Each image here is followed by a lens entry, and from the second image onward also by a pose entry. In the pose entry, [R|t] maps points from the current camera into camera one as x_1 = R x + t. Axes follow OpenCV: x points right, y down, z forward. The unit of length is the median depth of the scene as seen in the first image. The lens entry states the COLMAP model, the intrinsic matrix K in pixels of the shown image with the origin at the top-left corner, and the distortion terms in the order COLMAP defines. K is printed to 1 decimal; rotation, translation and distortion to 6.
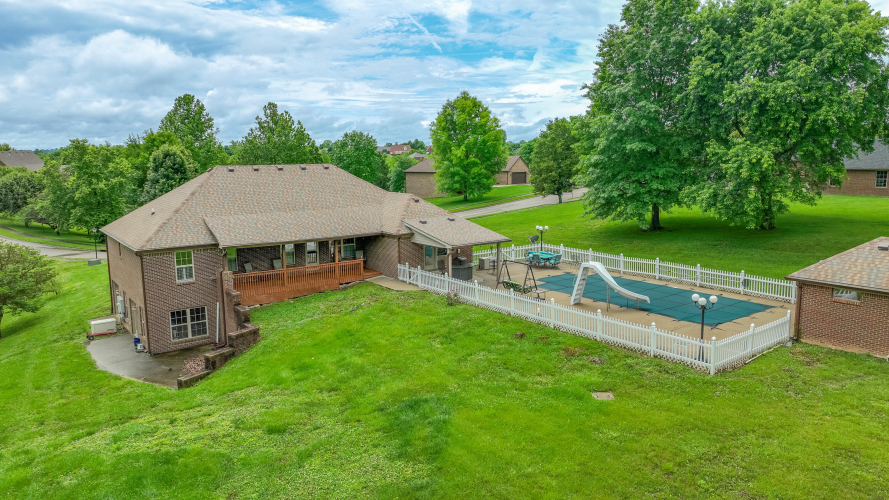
lens RADIAL K [[635.4, 0, 444.5], [0, 635.4, 250.0], [0, 0, 1]] dist [0.007837, 0.003396]
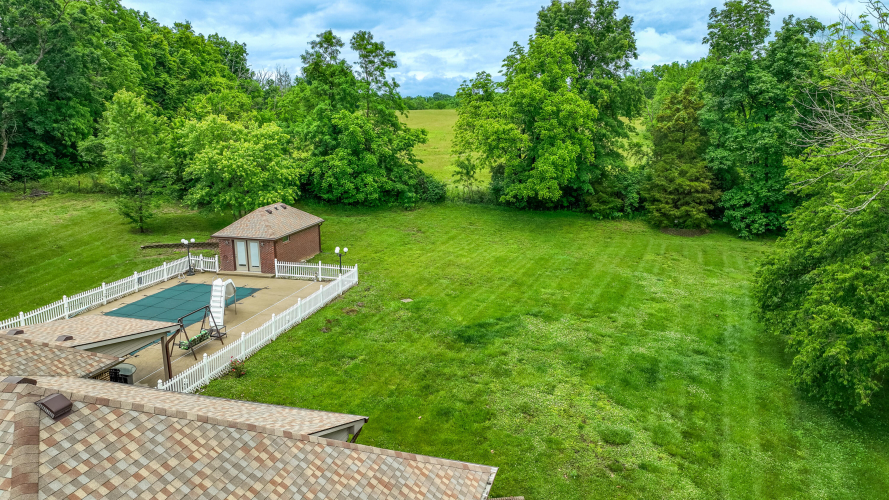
lens RADIAL K [[624.7, 0, 447.6], [0, 624.7, 244.8], [0, 0, 1]] dist [0.004973, 0.010992]
pose [[-0.599742, -0.165569, 0.782877, -0.648511], [0.133337, 0.944004, 0.301791, -0.241627], [-0.789006, 0.285383, -0.544083, 0.987441]]
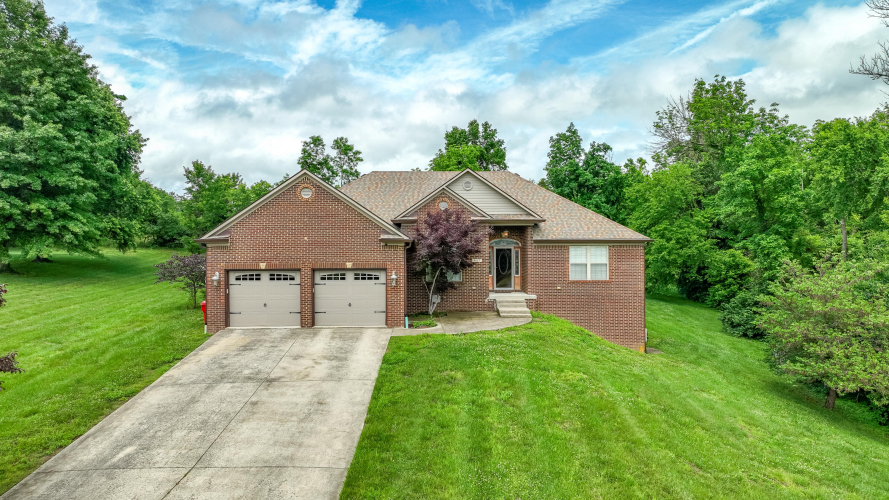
lens RADIAL K [[618.8, 0, 437.3], [0, 618.8, 250.6], [0, 0, 1]] dist [0.015084, 0.006754]
pose [[-0.820070, 0.007271, 0.572217, -0.798183], [0.096885, 0.987249, 0.126305, -0.148829], [-0.564002, 0.159018, -0.810318, 1.811093]]
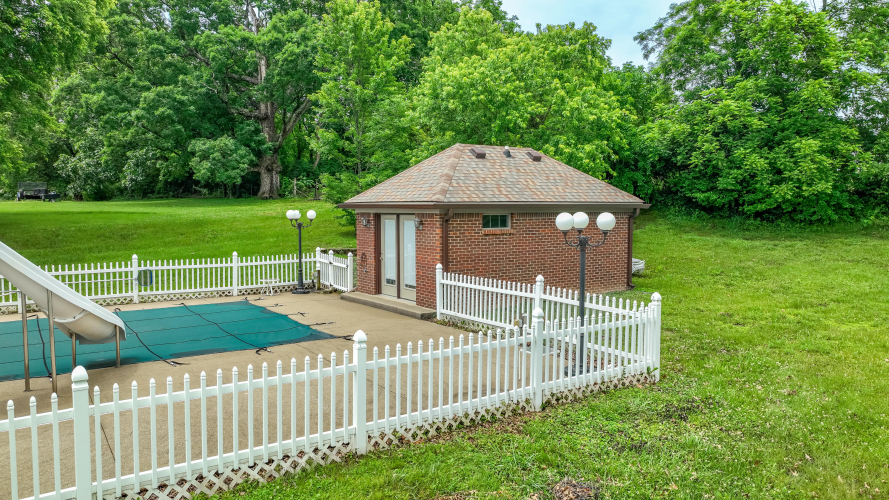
lens RADIAL K [[624.7, 0, 447.6], [0, 624.7, 244.8], [0, 0, 1]] dist [0.004973, 0.010992]
pose [[0.055040, -0.055032, 0.996966, -0.005320], [0.159037, 0.986216, 0.045659, 0.035058], [-0.985737, 0.156042, 0.063034, 0.618850]]
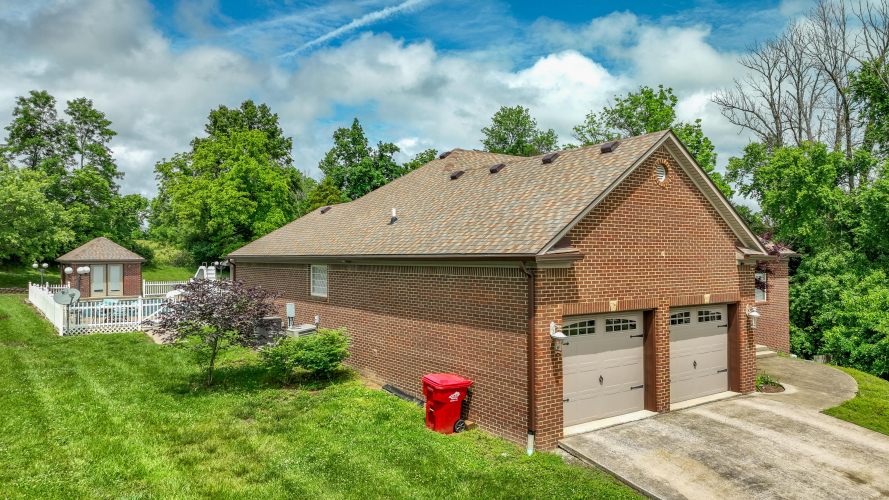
lens RADIAL K [[618.8, 0, 437.3], [0, 618.8, 250.6], [0, 0, 1]] dist [0.015084, 0.006754]
pose [[-0.999526, 0.010067, 0.029090, -0.207140], [0.014399, 0.988159, 0.152758, -0.151691], [-0.027208, 0.153105, -0.987835, 1.725280]]
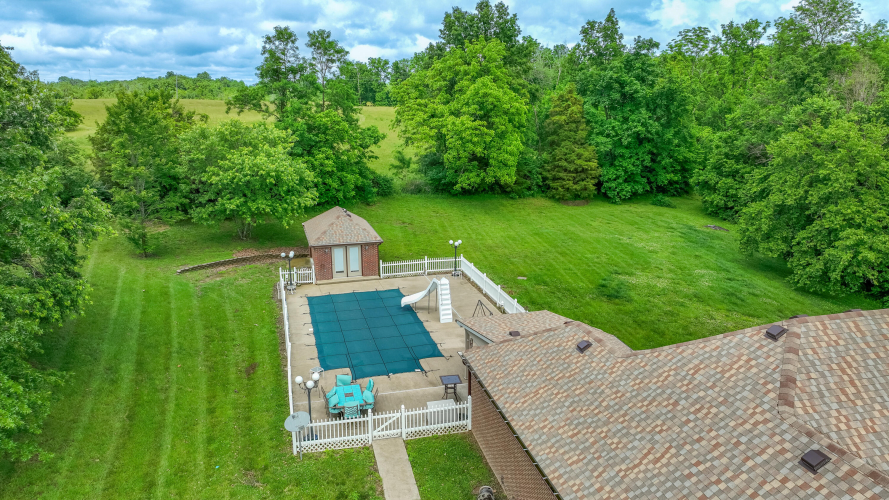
lens RADIAL K [[624.7, 0, 447.6], [0, 624.7, 244.8], [0, 0, 1]] dist [0.004973, 0.010992]
pose [[-0.929376, -0.084102, 0.359427, -0.142069], [0.062801, 0.923480, 0.378472, -0.364419], [-0.363754, 0.374315, -0.852978, 1.517725]]
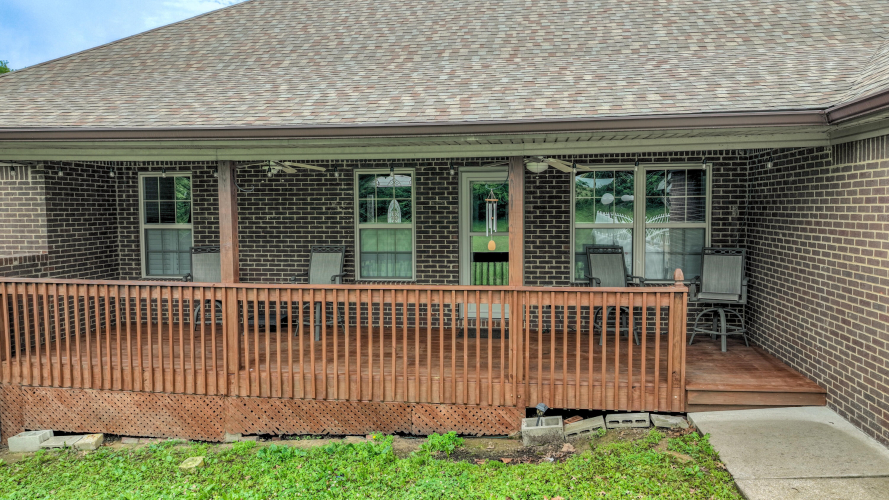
lens RADIAL K [[624.7, 0, 447.6], [0, 624.7, 244.8], [0, 0, 1]] dist [0.004973, 0.010992]
pose [[0.711030, 0.045393, -0.701695, -0.057297], [-0.108328, 0.993072, -0.045527, 0.017227], [0.694767, 0.108385, 0.711021, 0.811009]]
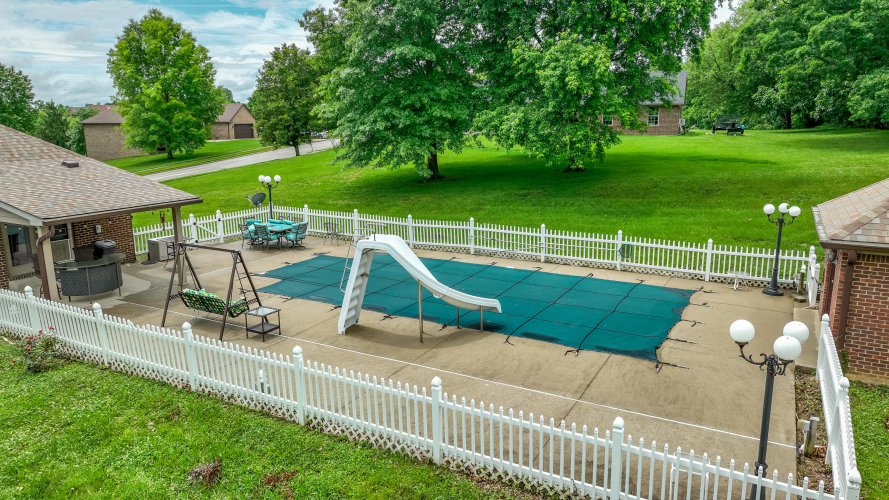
lens RADIAL K [[631.8, 0, 444.5], [0, 631.8, 250.0], [0, 0, 1]] dist [0.000785, 0.000073]
pose [[0.917979, -0.081216, 0.388224, 0.078695], [0.060507, 0.996030, 0.065295, 0.002041], [-0.391986, -0.036449, 0.919249, 0.449212]]
